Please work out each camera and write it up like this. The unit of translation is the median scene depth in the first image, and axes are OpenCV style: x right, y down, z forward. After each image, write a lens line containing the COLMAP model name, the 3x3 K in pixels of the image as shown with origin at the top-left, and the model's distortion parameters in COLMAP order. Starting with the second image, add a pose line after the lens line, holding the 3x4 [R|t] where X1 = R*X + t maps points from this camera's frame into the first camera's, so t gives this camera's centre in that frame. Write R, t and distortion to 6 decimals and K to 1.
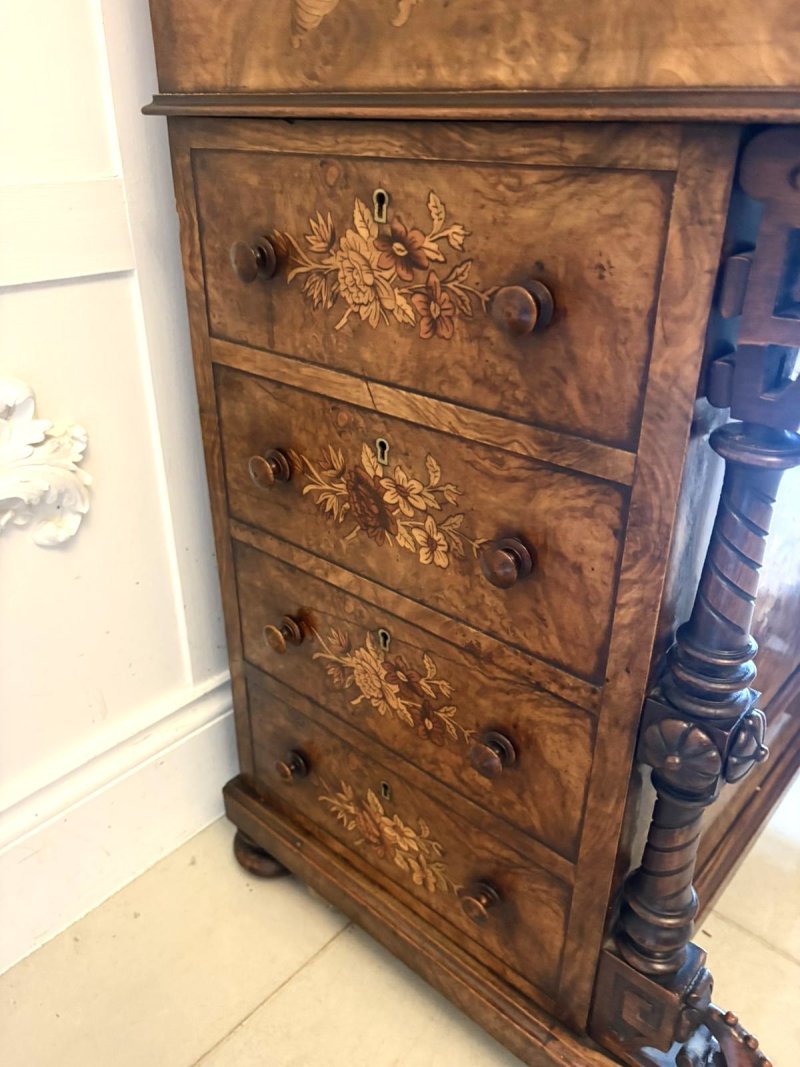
lens RADIAL K [[824.5, 0, 401.7], [0, 824.5, 536.5], [0, 0, 1]] dist [0.026462, -0.047643]
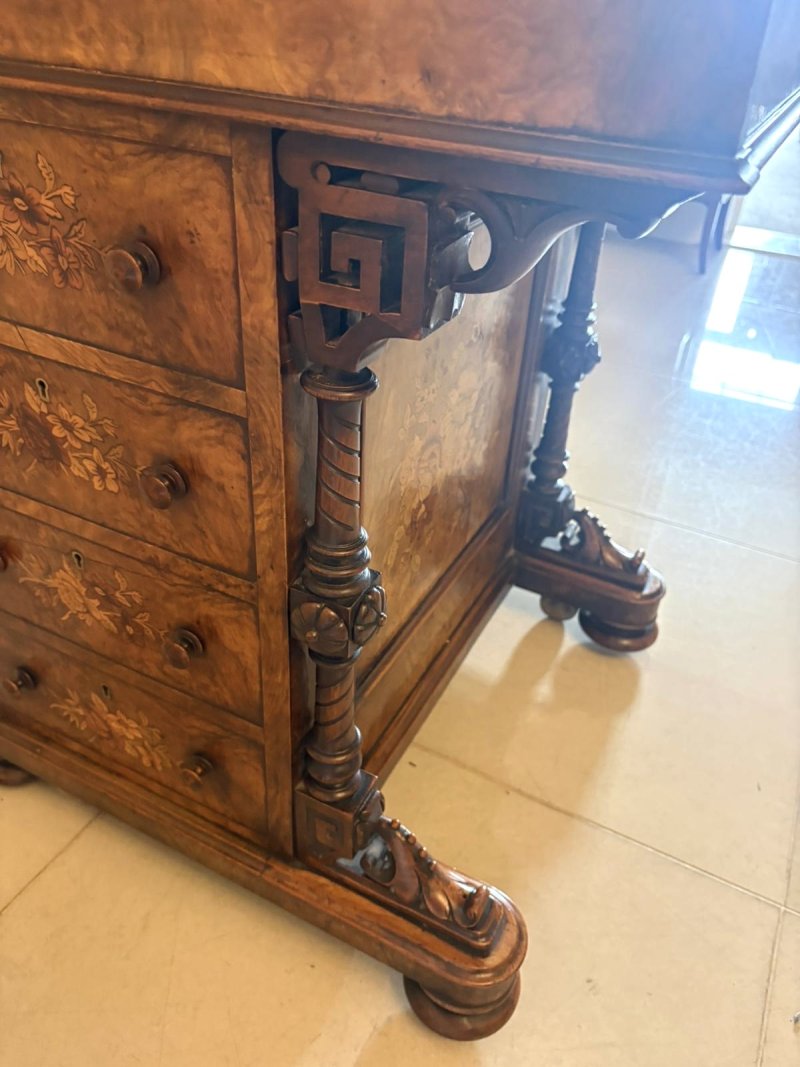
lens RADIAL K [[824.5, 0, 400.7], [0, 824.5, 532.4], [0, 0, 1]] dist [0.026462, -0.047643]
pose [[0.965553, -0.103673, 0.238662, 0.149956], [0.070787, 0.987264, 0.142477, -0.041066], [-0.250394, -0.120675, 0.960594, -0.172508]]
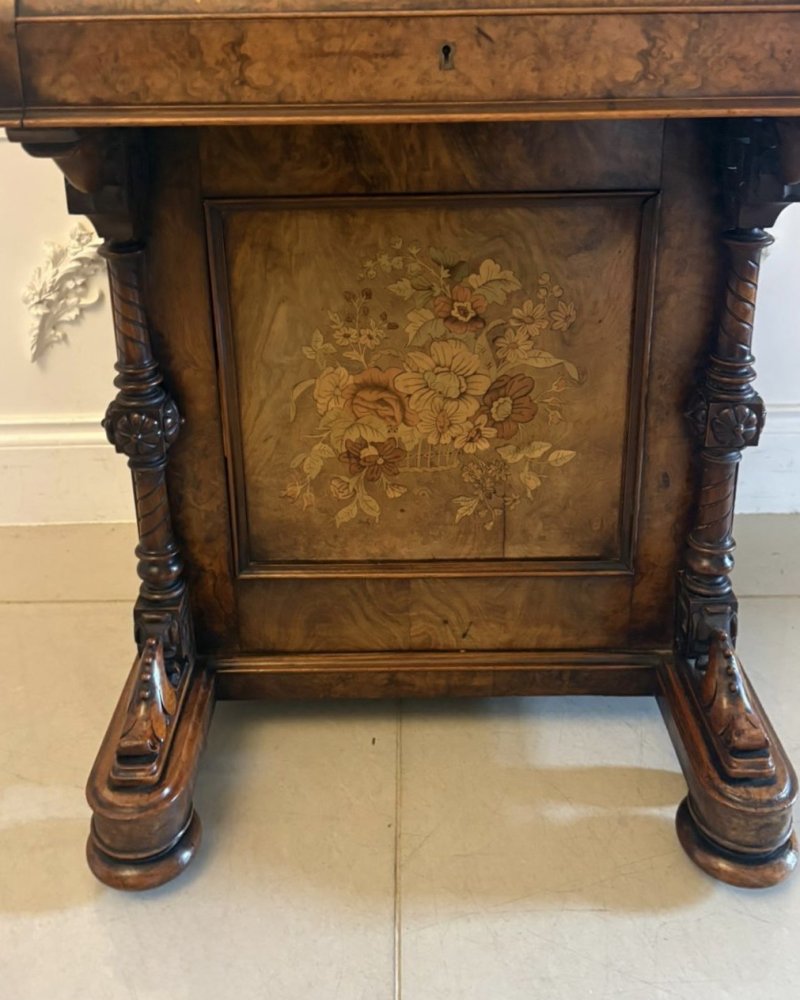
lens RADIAL K [[959.0, 0, 385.2], [0, 959.0, 307.9], [0, 0, 1]] dist [-0.006632, 0.000000]
pose [[0.656314, 0.212793, -0.723859, 1.834094], [-0.323584, 0.946076, -0.015272, -0.107470], [0.681576, 0.244253, 0.689779, -0.066376]]
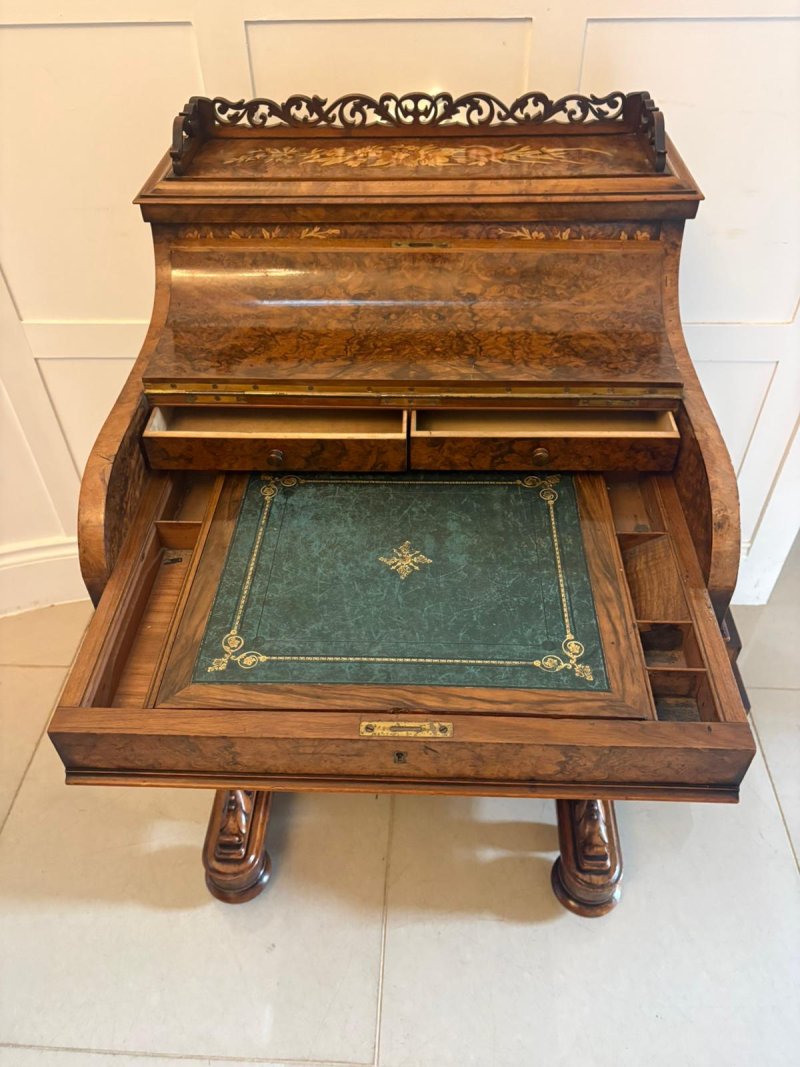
lens RADIAL K [[824.5, 0, 399.7], [0, 824.5, 533.6], [0, 0, 1]] dist [0.026462, -0.047643]
pose [[0.630209, 0.519985, -0.576587, 1.748736], [-0.333799, 0.851937, 0.403462, -1.168180], [0.701010, -0.061802, 0.710469, -0.340540]]
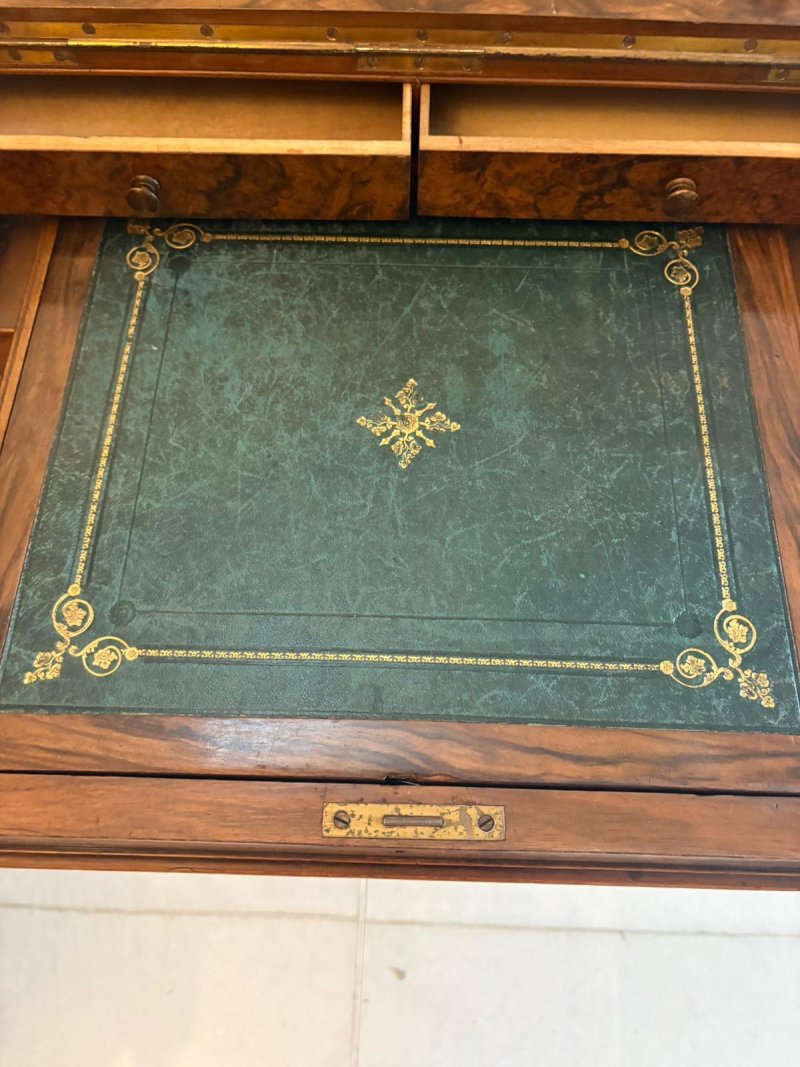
lens RADIAL K [[824.5, 0, 401.5], [0, 824.5, 538.6], [0, 0, 1]] dist [0.026462, -0.047643]
pose [[0.638375, 0.702590, -0.314394, 1.211881], [-0.348574, 0.628045, 0.695741, -0.988475], [0.686275, -0.334555, 0.645833, 0.207868]]
